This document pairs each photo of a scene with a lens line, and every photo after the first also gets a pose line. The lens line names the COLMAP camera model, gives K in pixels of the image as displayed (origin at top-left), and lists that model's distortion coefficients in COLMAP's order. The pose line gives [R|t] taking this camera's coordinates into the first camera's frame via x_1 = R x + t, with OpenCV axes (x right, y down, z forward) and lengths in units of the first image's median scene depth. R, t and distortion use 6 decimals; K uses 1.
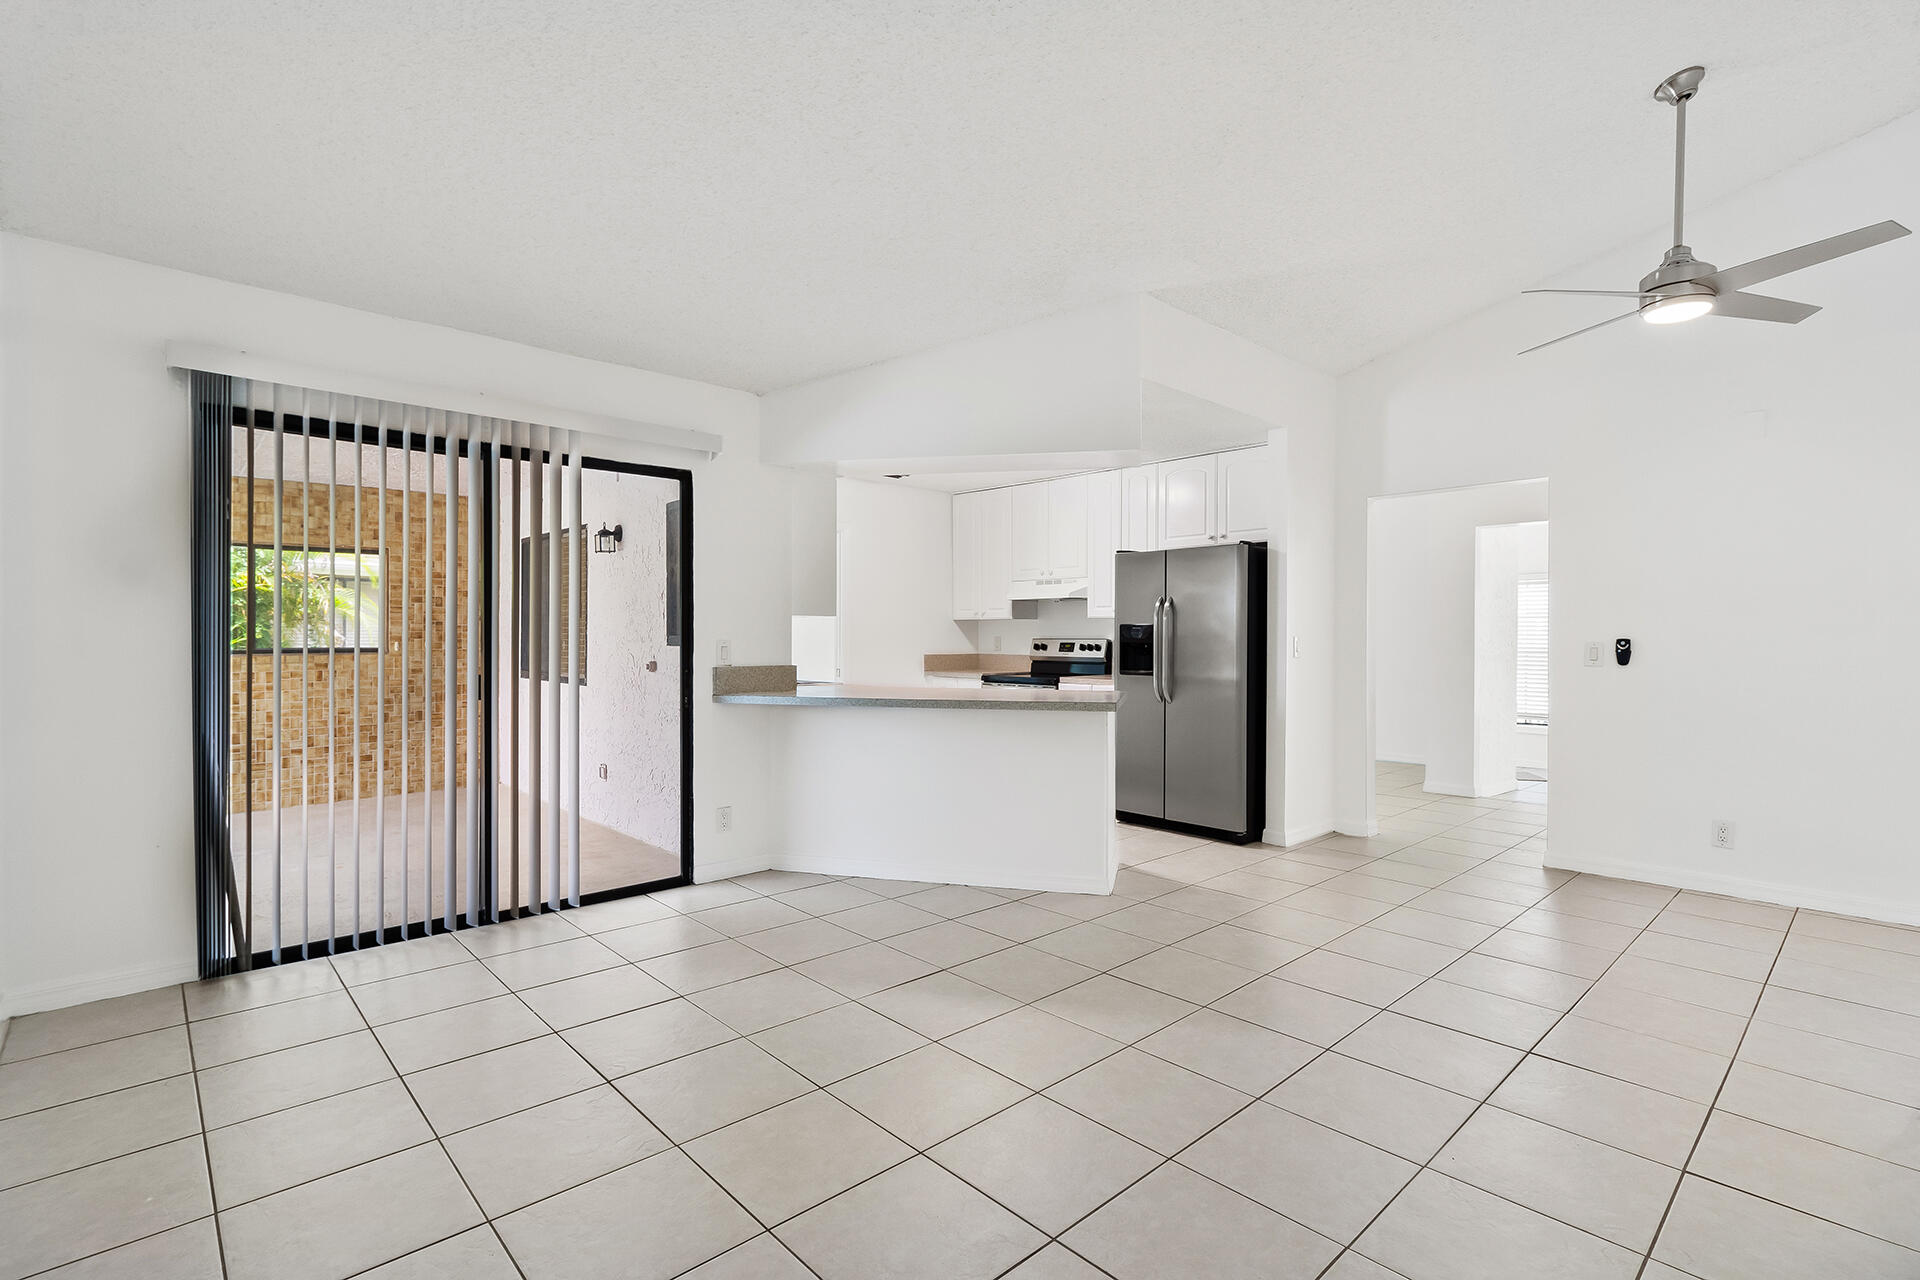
lens RADIAL K [[887.2, 0, 960.0], [0, 887.2, 640.0], [0, 0, 1]] dist [0.000439, -0.000451]
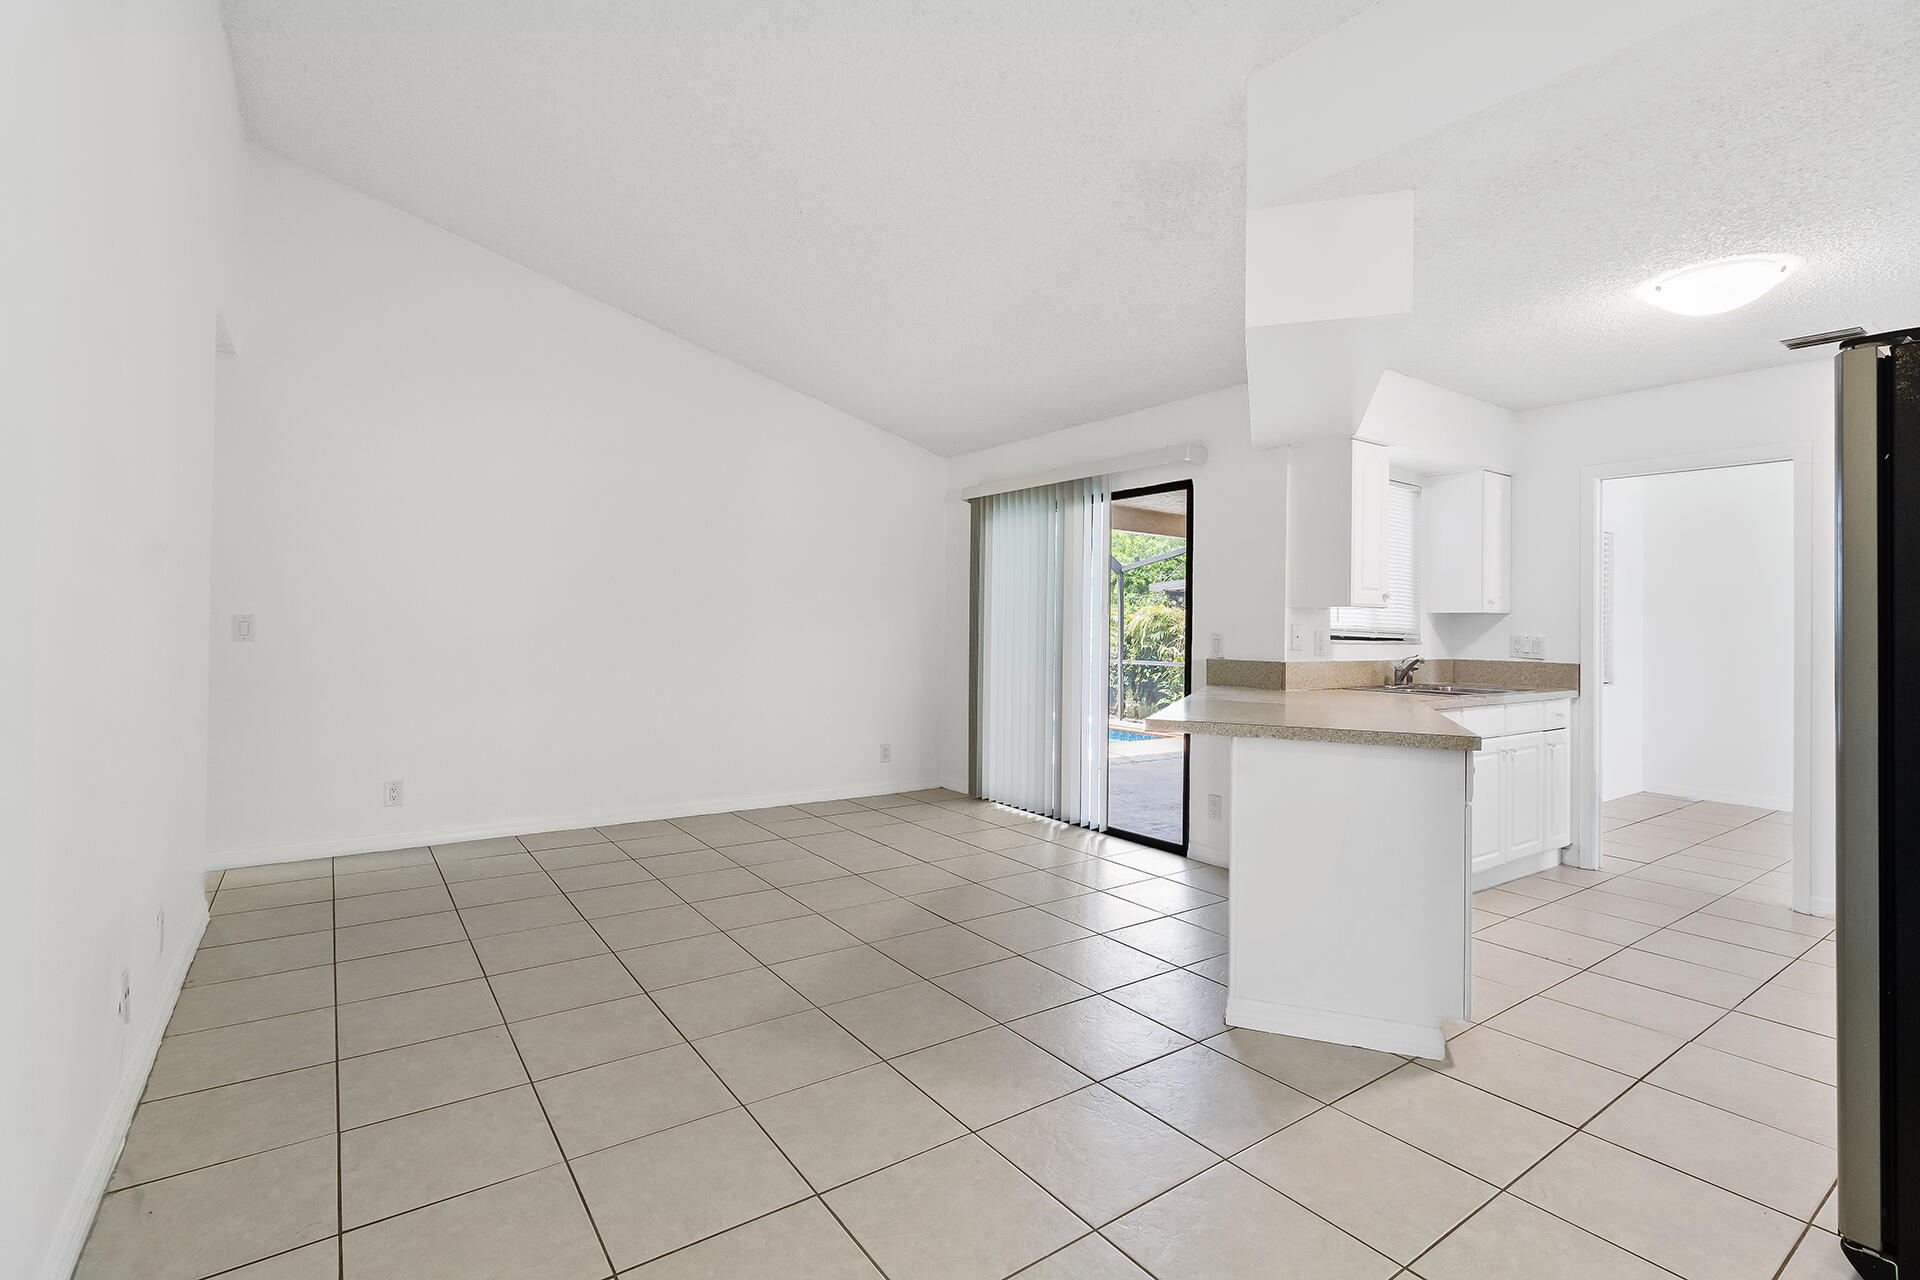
lens RADIAL K [[884.1, 0, 947.7], [0, 884.1, 615.6], [0, 0, 1]] dist [0.002061, -0.000045]
pose [[-0.139053, -0.018477, -0.990113, 0.786103], [-0.020089, 0.999673, -0.015834, 0.001937], [0.990081, 0.017688, -0.139378, 0.820364]]
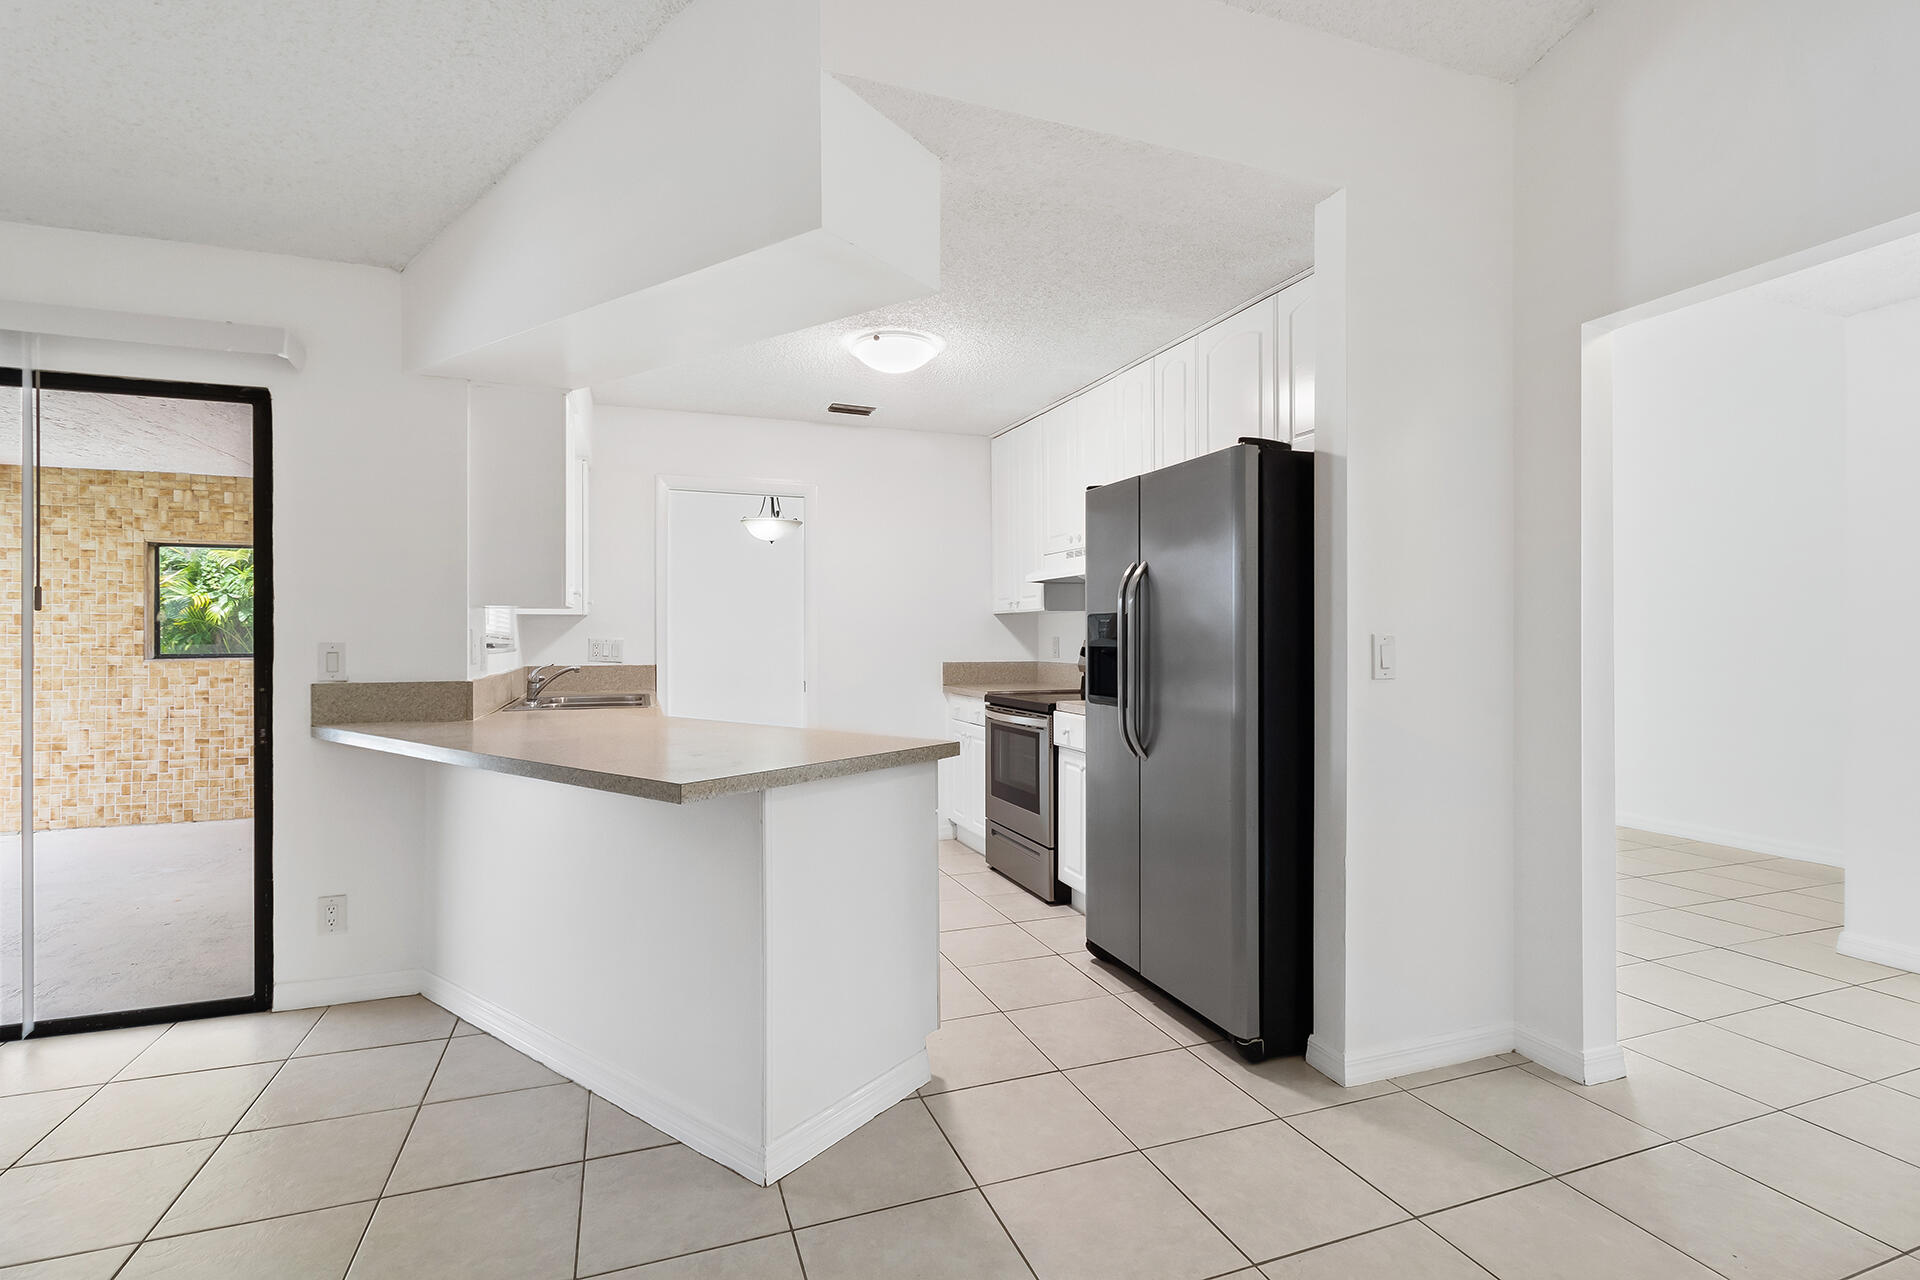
lens RADIAL K [[893.7, 0, 960.0], [0, 893.7, 640.0], [0, 0, 1]] dist [-0.001797, -0.000987]
pose [[0.920781, -0.001584, -0.390077, 0.417964], [0.000509, 0.999996, -0.002859, -0.000175], [0.390080, 0.002434, 0.920778, 0.561423]]
